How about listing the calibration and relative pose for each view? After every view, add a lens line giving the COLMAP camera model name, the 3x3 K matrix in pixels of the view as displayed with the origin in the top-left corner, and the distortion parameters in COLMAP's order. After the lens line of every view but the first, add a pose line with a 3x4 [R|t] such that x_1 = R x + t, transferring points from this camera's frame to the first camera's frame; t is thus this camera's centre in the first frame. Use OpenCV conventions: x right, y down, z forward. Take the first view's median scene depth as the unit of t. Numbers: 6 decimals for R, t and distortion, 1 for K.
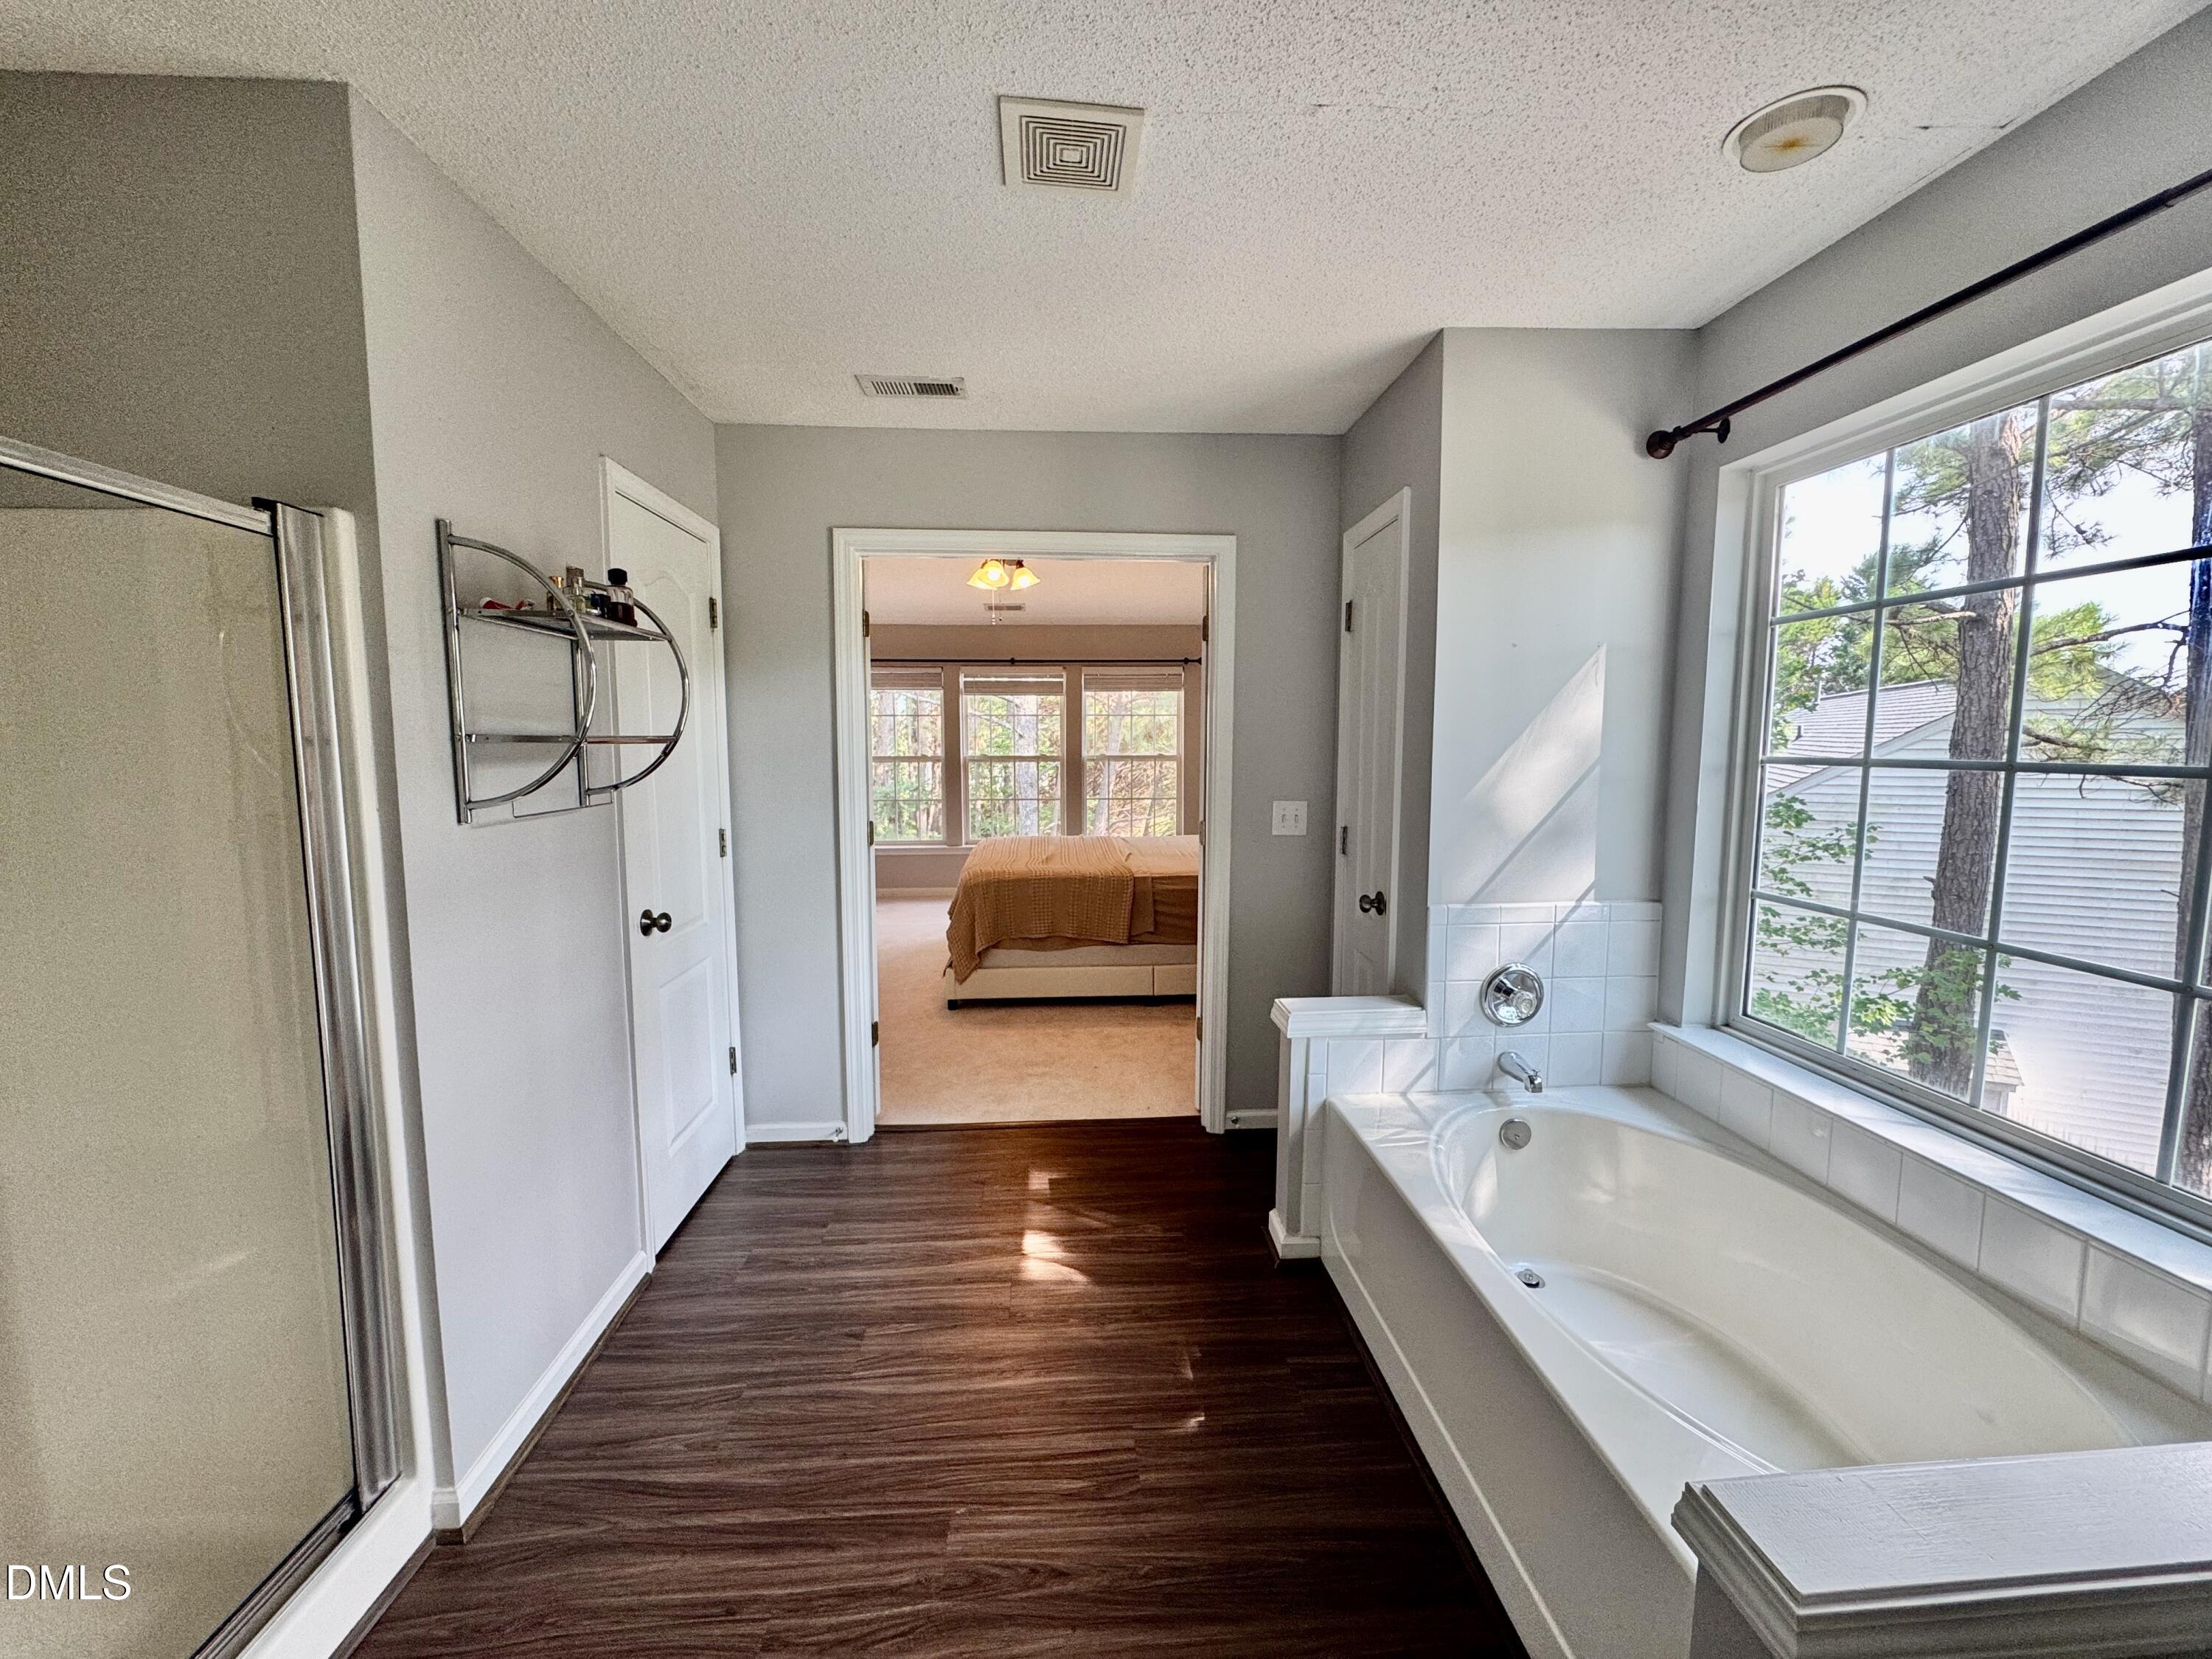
lens RADIAL K [[885.8, 0, 1106.0], [0, 885.8, 829.5], [0, 0, 1]] dist [-0.000794, 0.000315]
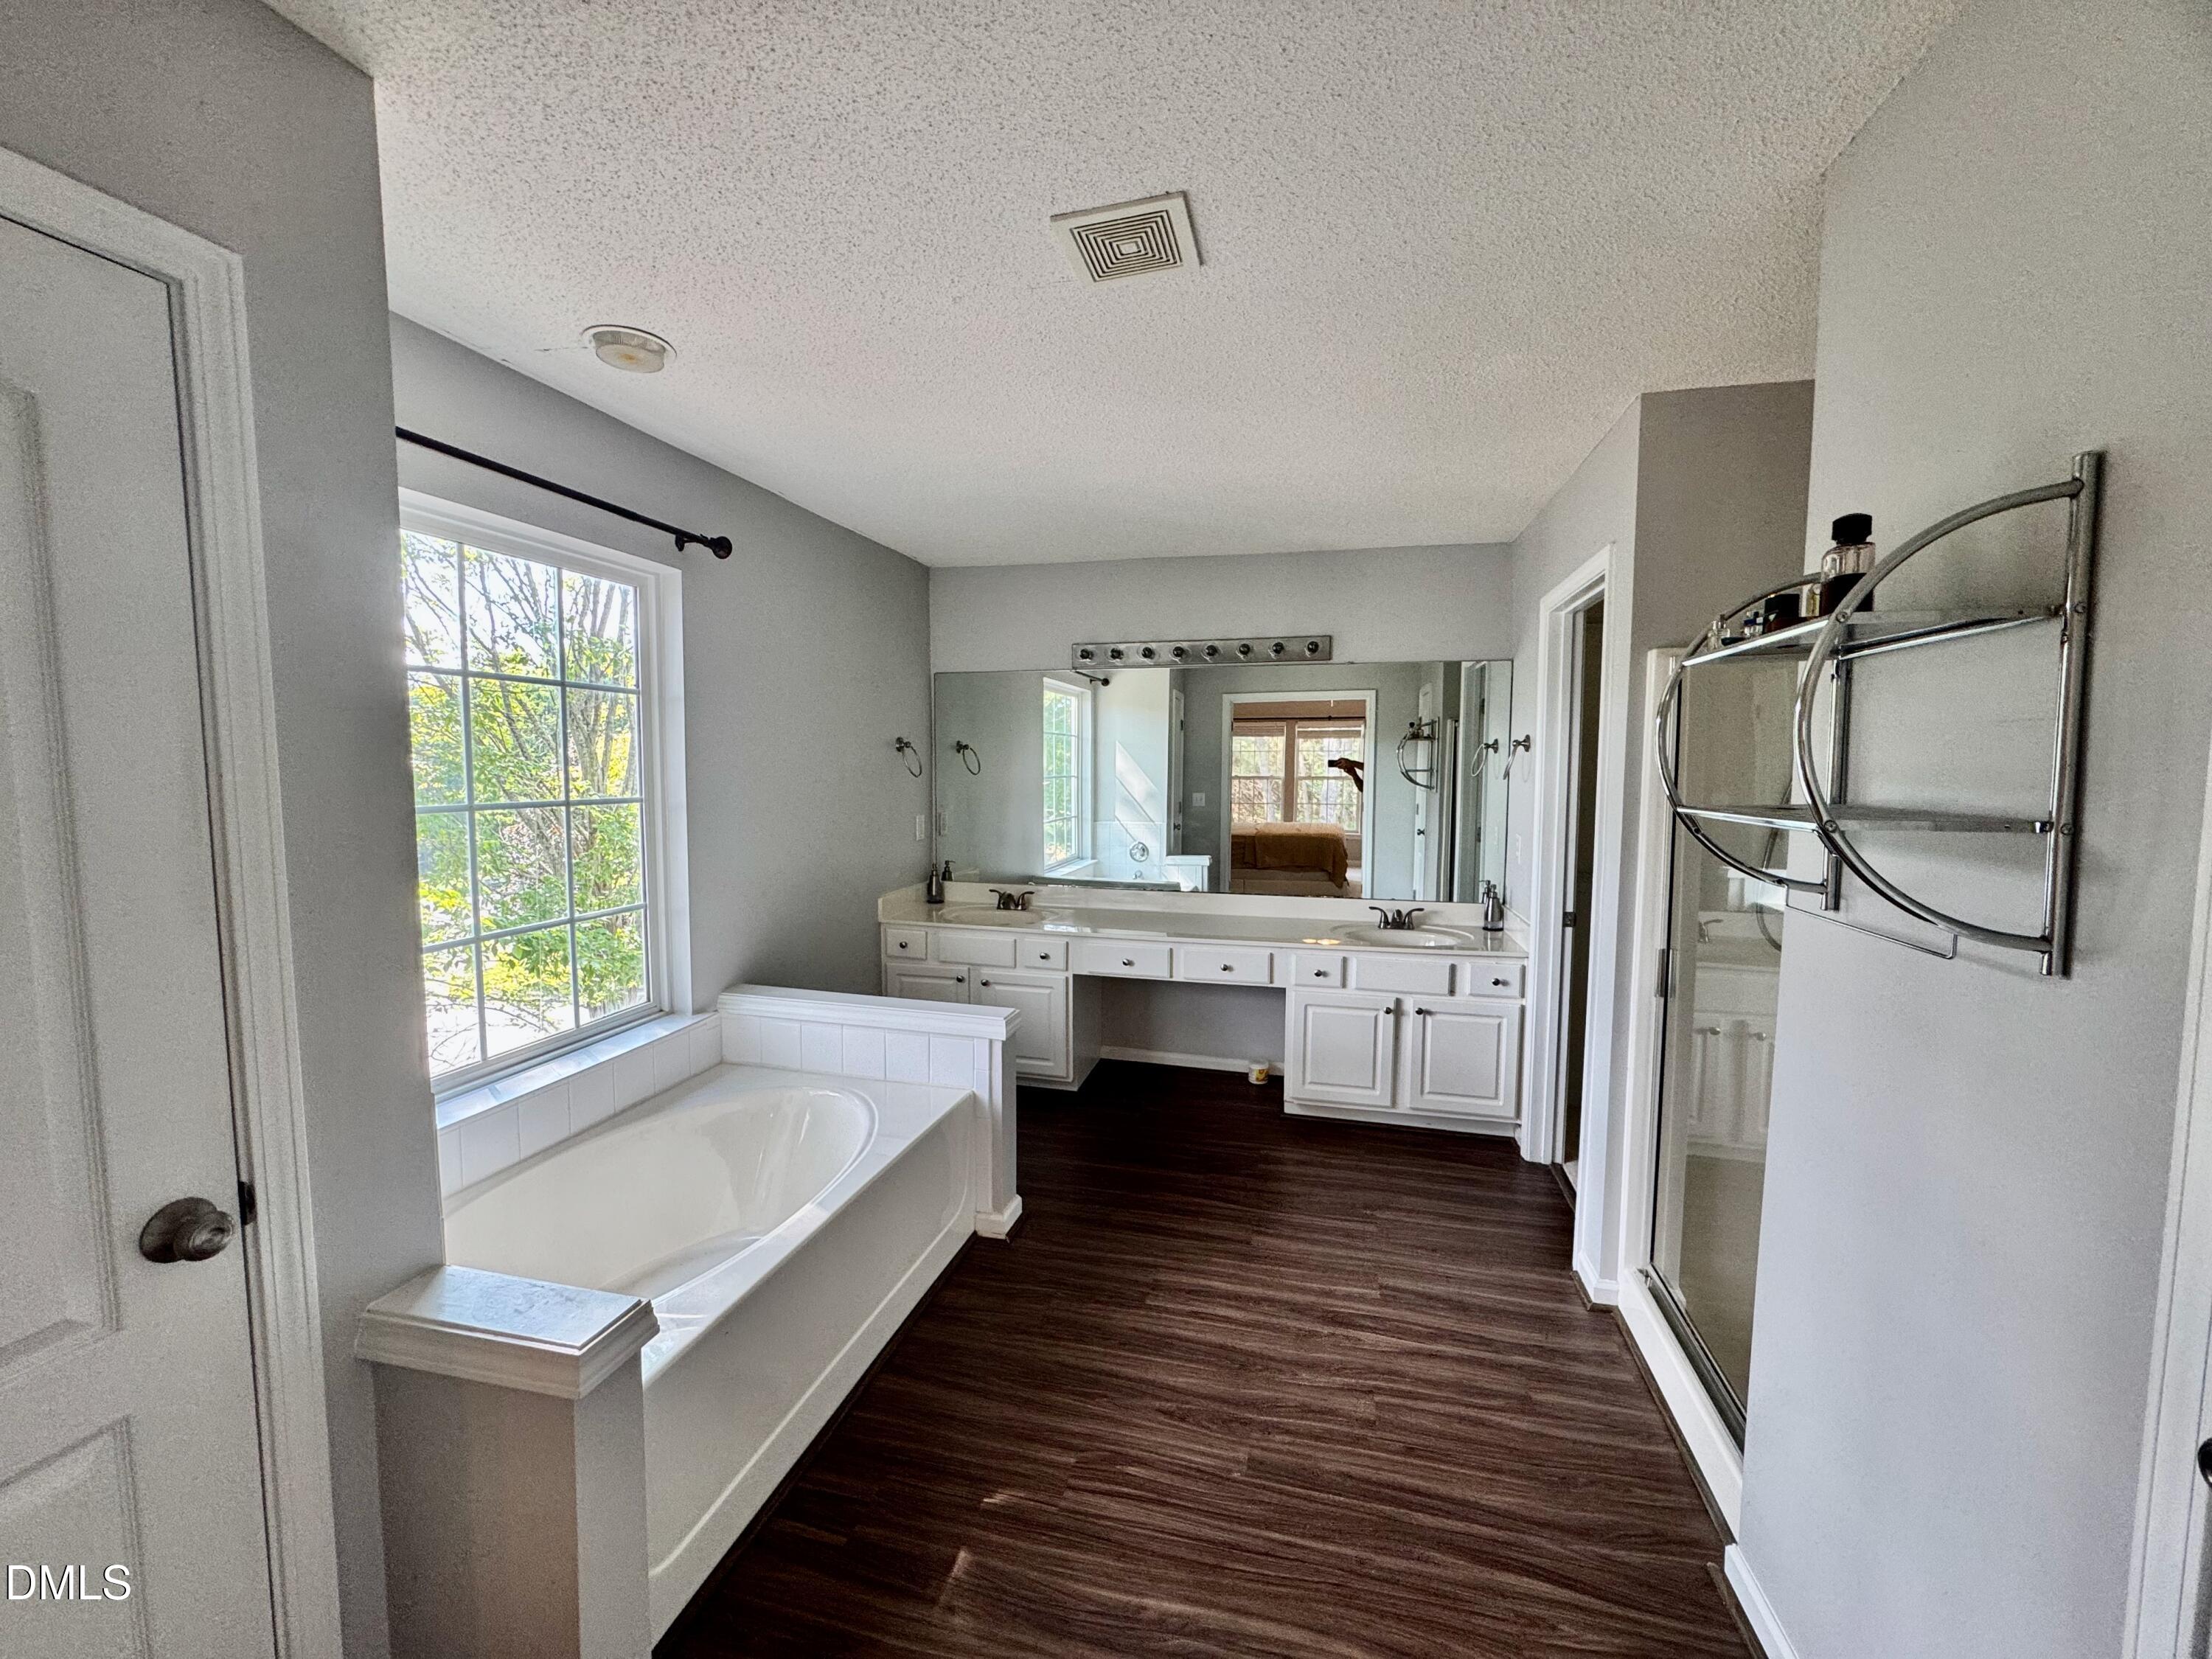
lens RADIAL K [[885.8, 0, 1106.0], [0, 885.8, 829.5], [0, 0, 1]] dist [-0.000794, 0.000315]
pose [[-0.951846, -0.018767, 0.306000, -0.334875], [0.035026, 0.984932, 0.169359, -0.239969], [-0.304568, 0.171922, -0.936846, 1.962682]]
